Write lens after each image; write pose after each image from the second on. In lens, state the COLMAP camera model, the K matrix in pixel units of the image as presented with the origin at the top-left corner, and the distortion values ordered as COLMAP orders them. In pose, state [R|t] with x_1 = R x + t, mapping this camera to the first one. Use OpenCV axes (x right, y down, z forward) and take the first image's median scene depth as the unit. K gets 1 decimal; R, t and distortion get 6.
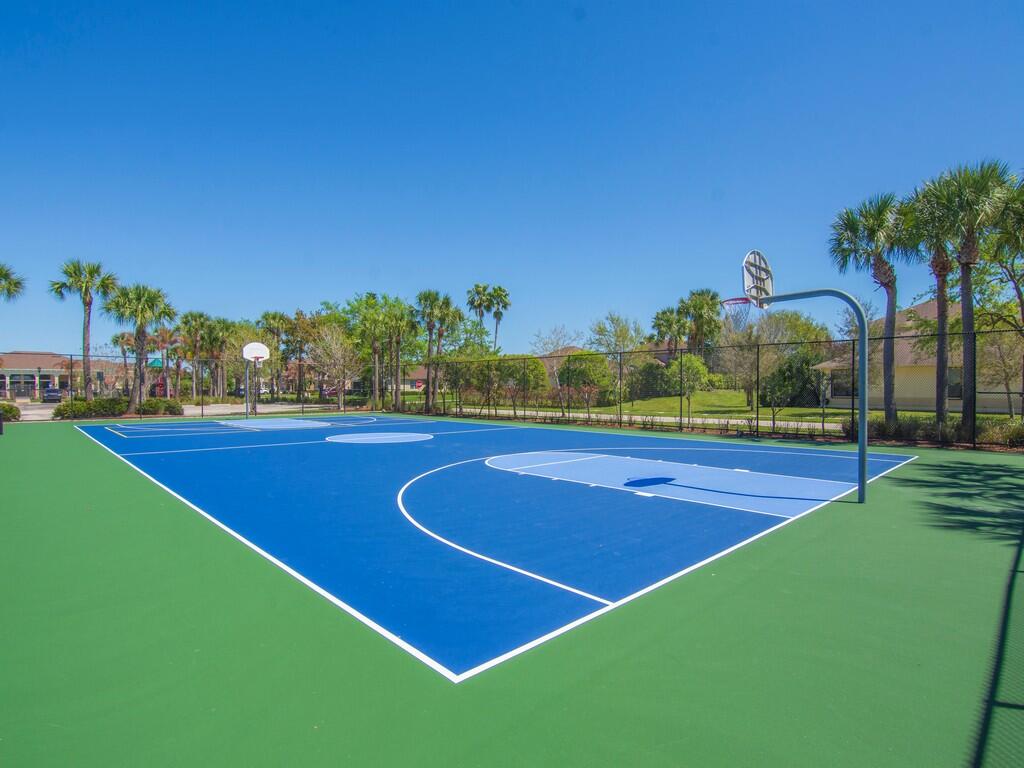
lens RADIAL K [[521.2, 0, 512.0], [0, 521.2, 384.0], [0, 0, 1]] dist [-0.000569, 0.000251]
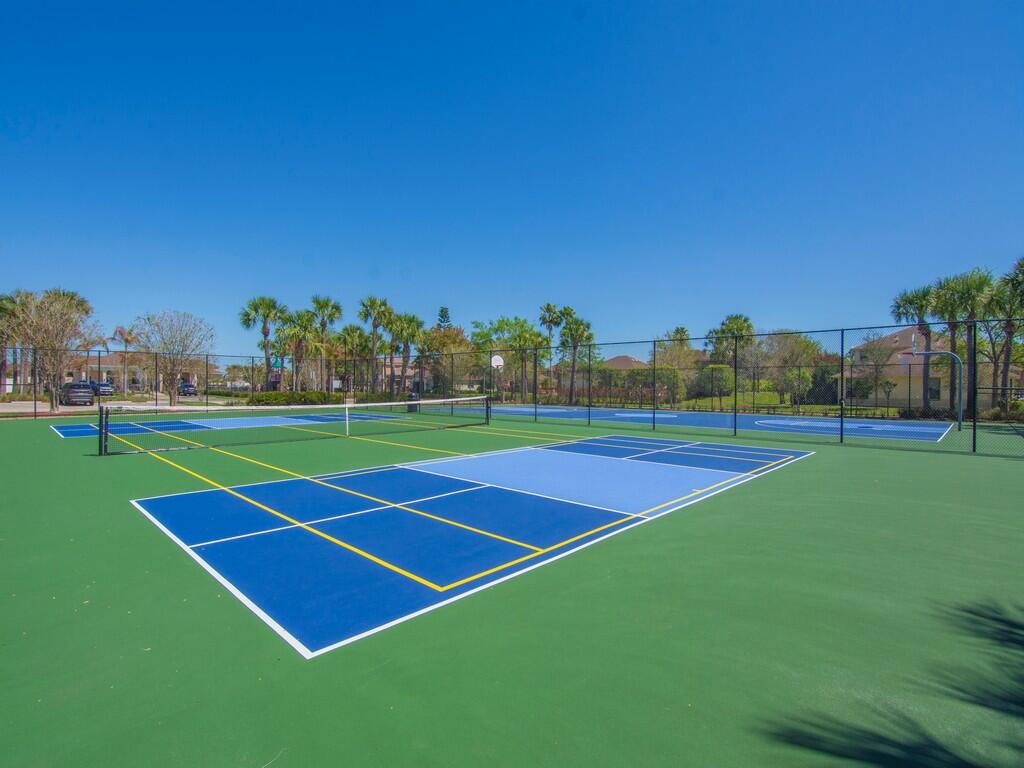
lens RADIAL K [[501.1, 0, 512.0], [0, 501.1, 384.0], [0, 0, 1]] dist [-0.001186, -0.000484]
pose [[0.998319, 0.014346, 0.056156, -0.371396], [-0.014188, 0.999894, -0.003219, 0.004824], [-0.056197, 0.002417, 0.998417, -0.302804]]
